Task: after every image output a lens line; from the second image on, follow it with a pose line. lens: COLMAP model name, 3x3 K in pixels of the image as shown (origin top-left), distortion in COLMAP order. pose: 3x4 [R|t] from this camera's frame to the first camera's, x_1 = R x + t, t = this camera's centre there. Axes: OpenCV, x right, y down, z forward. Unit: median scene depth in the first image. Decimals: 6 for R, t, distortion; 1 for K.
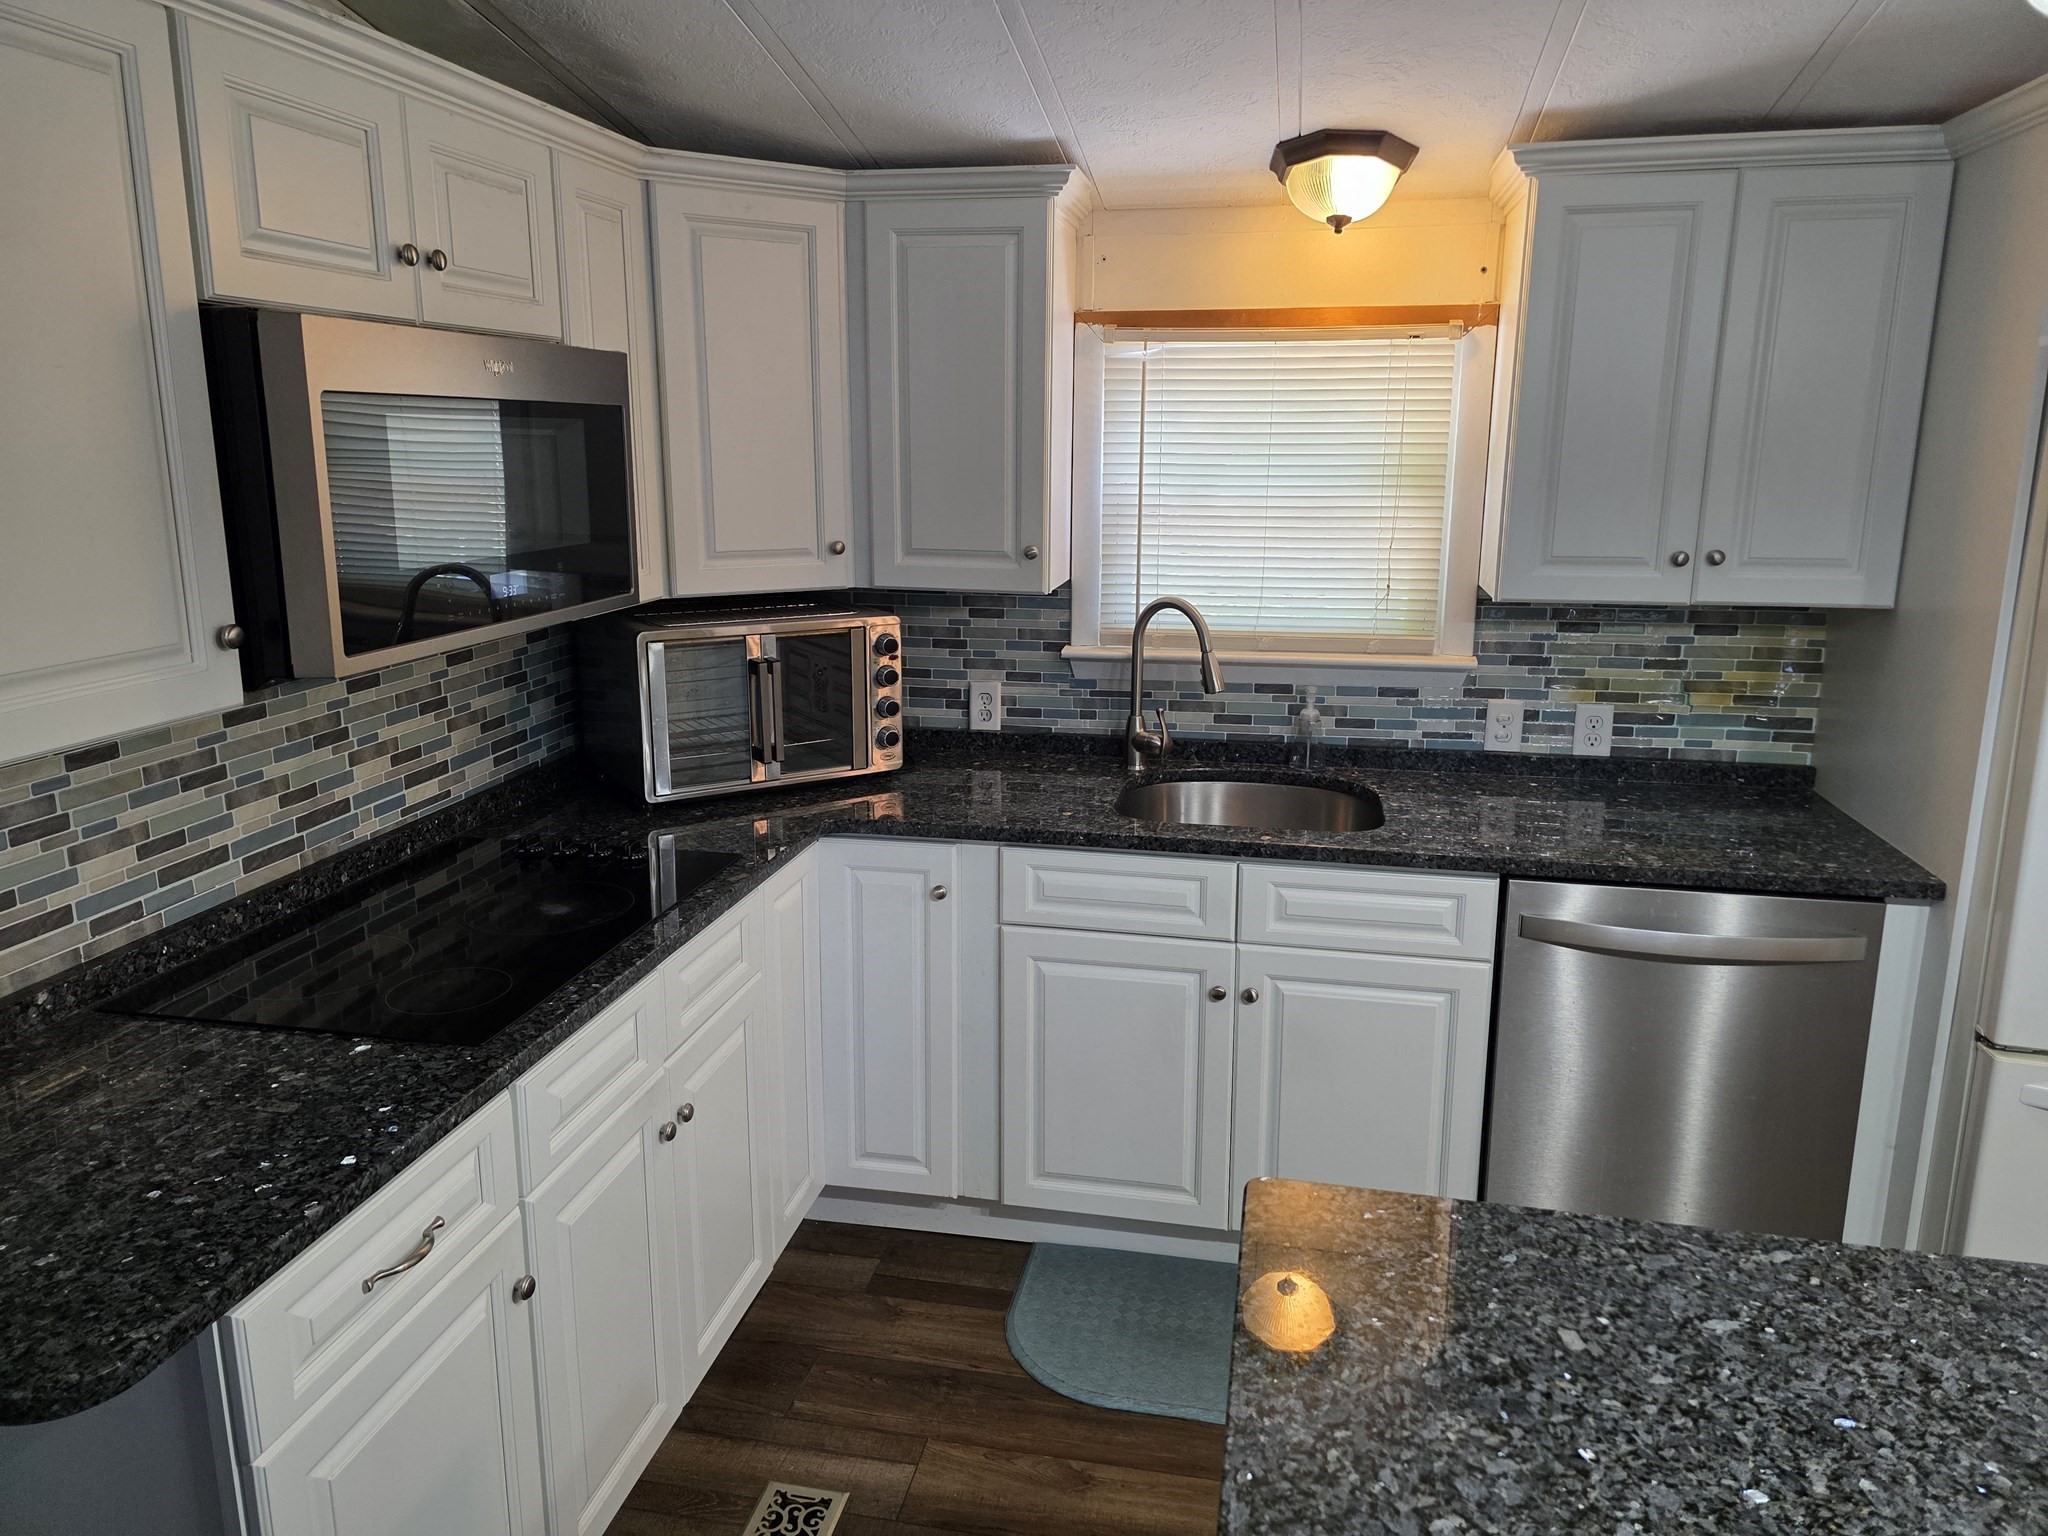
lens RADIAL K [[1375.3, 0, 1028.4], [0, 1375.3, 730.6], [0, 0, 1]] dist [0.074418, -0.064646]
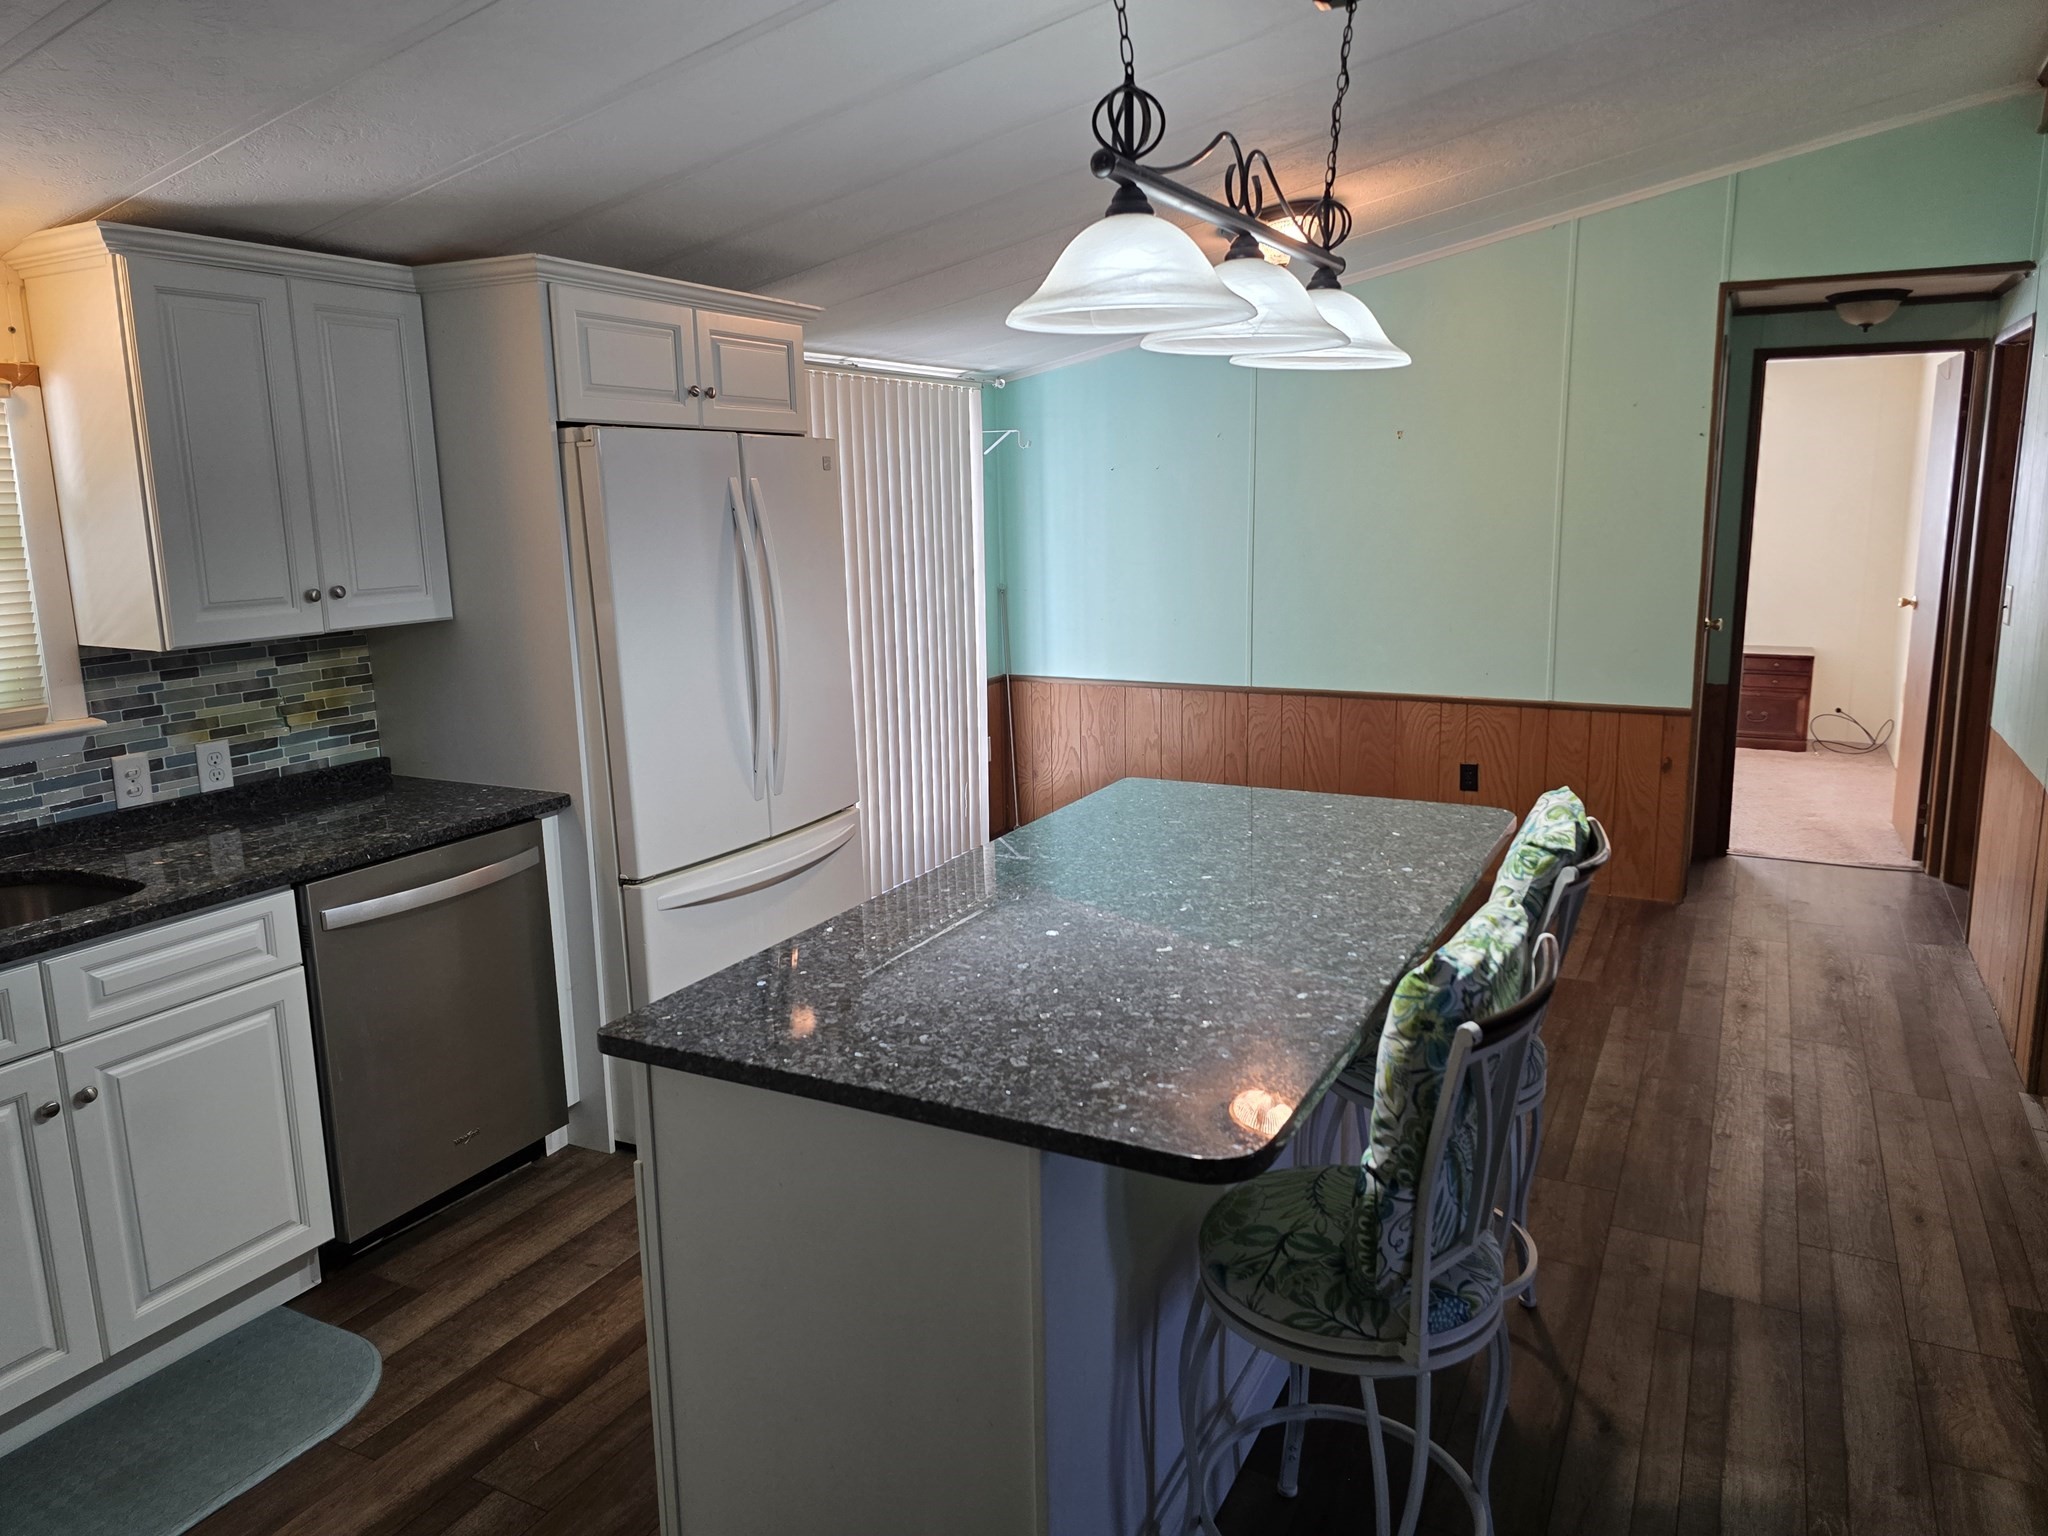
lens RADIAL K [[1375.3, 0, 1051.1], [0, 1375.3, 735.0], [0, 0, 1]] dist [0.074418, -0.064646]
pose [[0.270692, -0.176626, 0.946324, -0.487859], [0.222956, 0.967799, 0.116858, -0.006405], [-0.936492, 0.179356, 0.301355, 0.070135]]
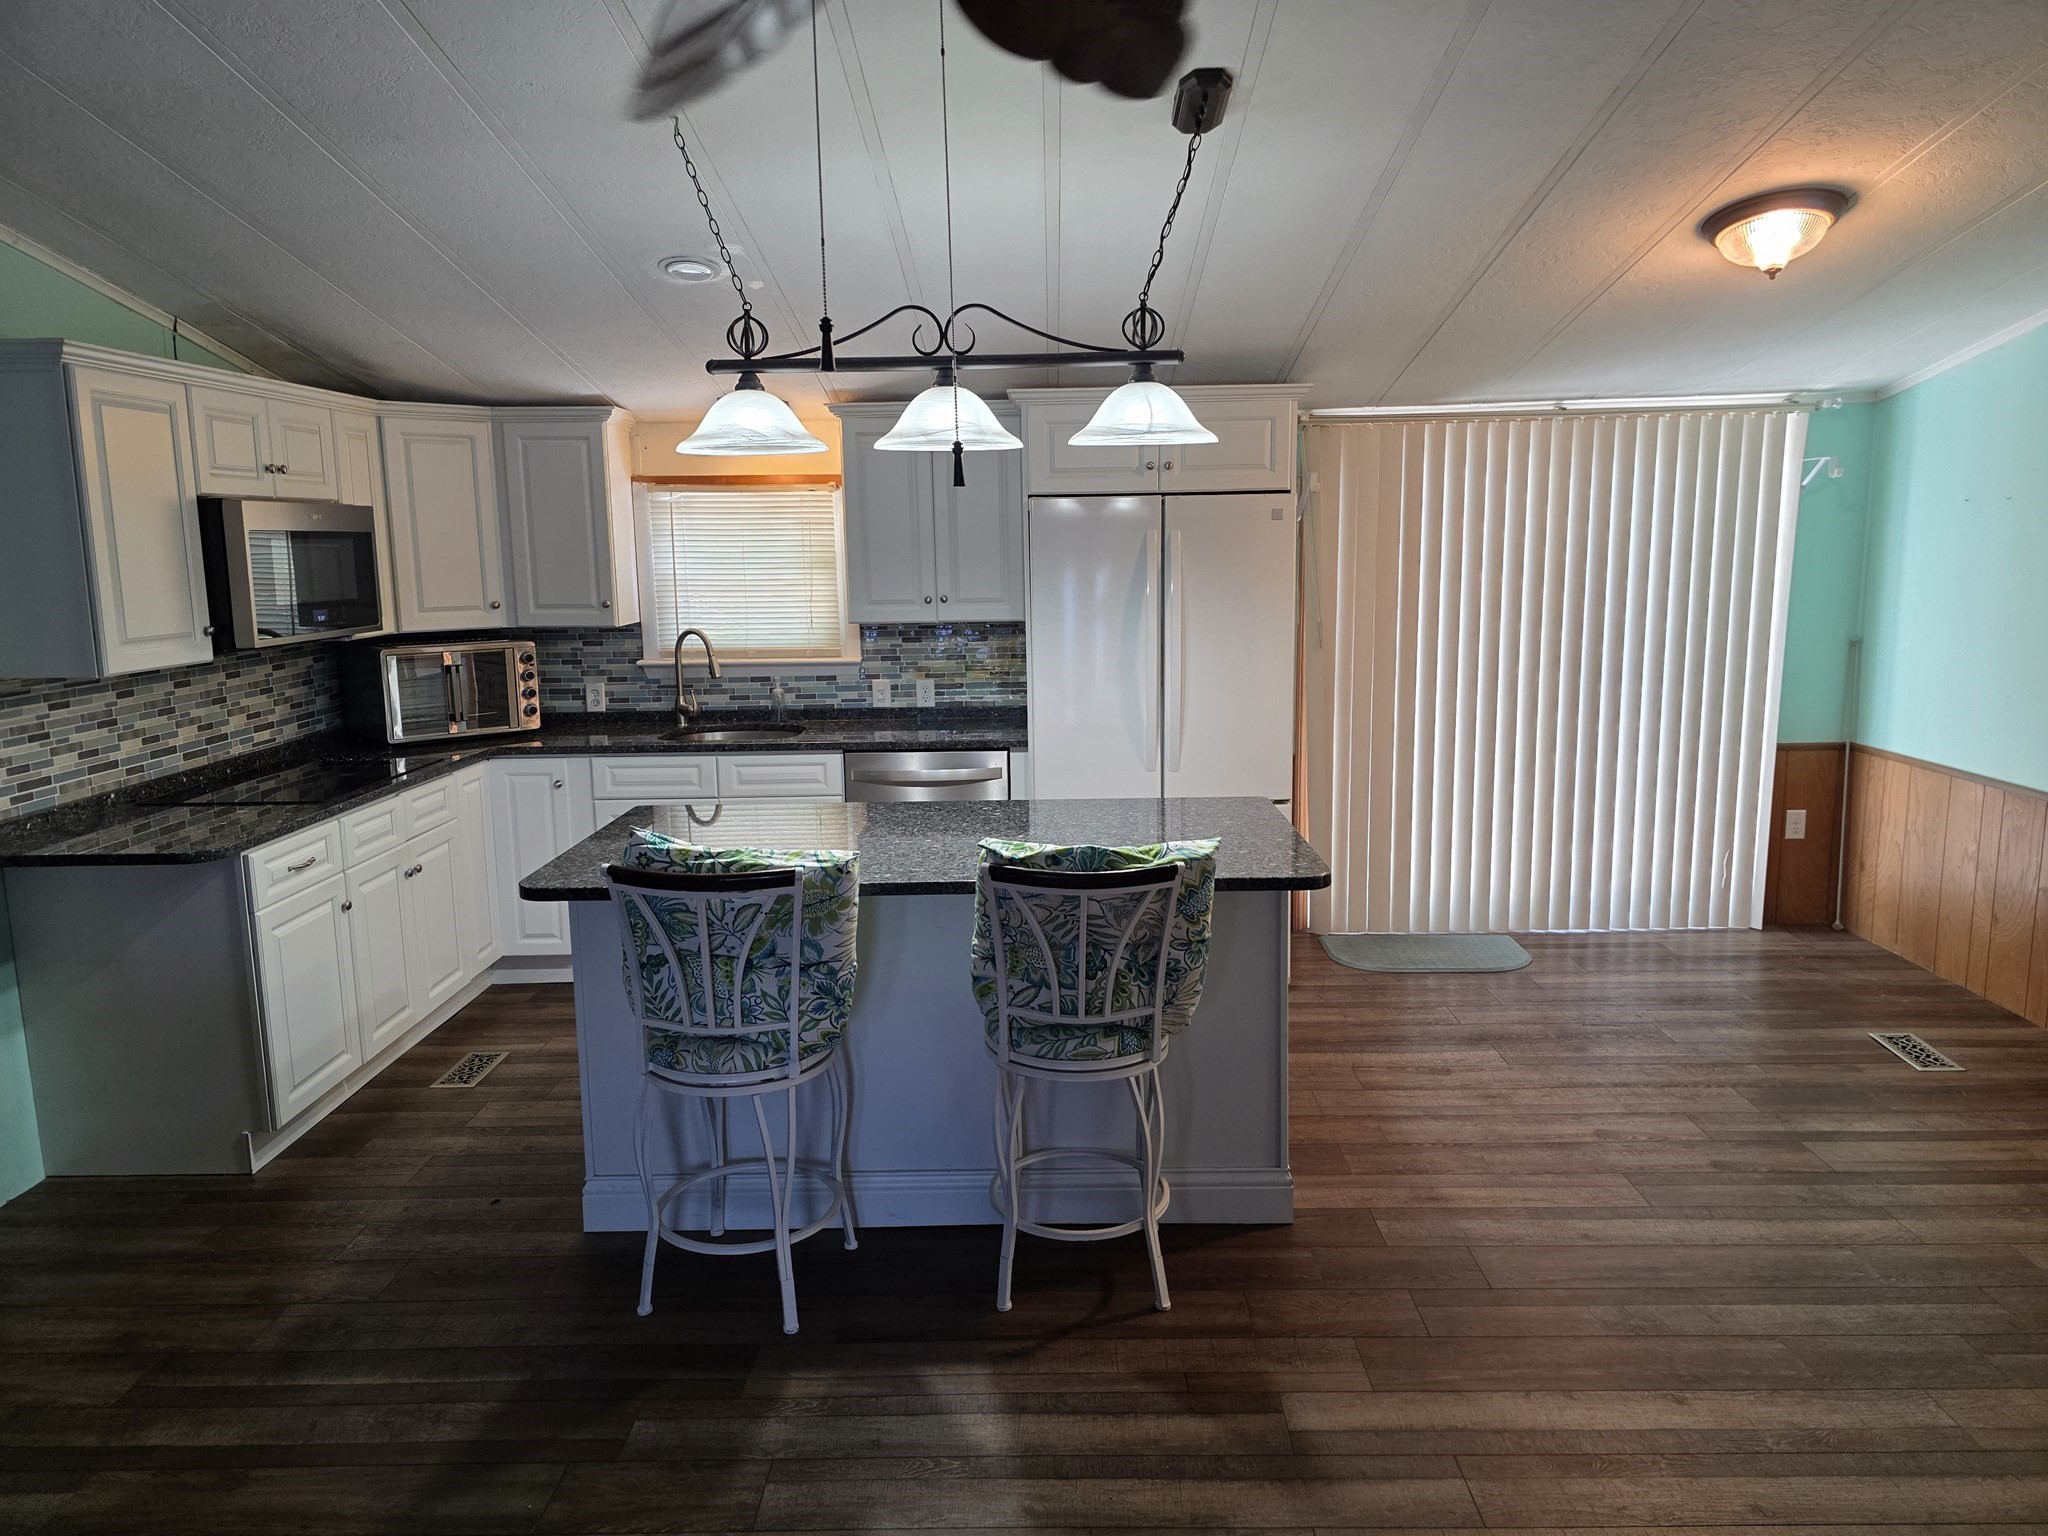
lens RADIAL K [[1375.3, 0, 1034.6], [0, 1375.3, 756.1], [0, 0, 1]] dist [0.074418, -0.064646]
pose [[0.982126, -0.047443, 0.182150, 0.228050], [0.057699, 0.997009, -0.051426, 0.211998], [-0.179165, 0.061016, 0.981925, -0.968292]]
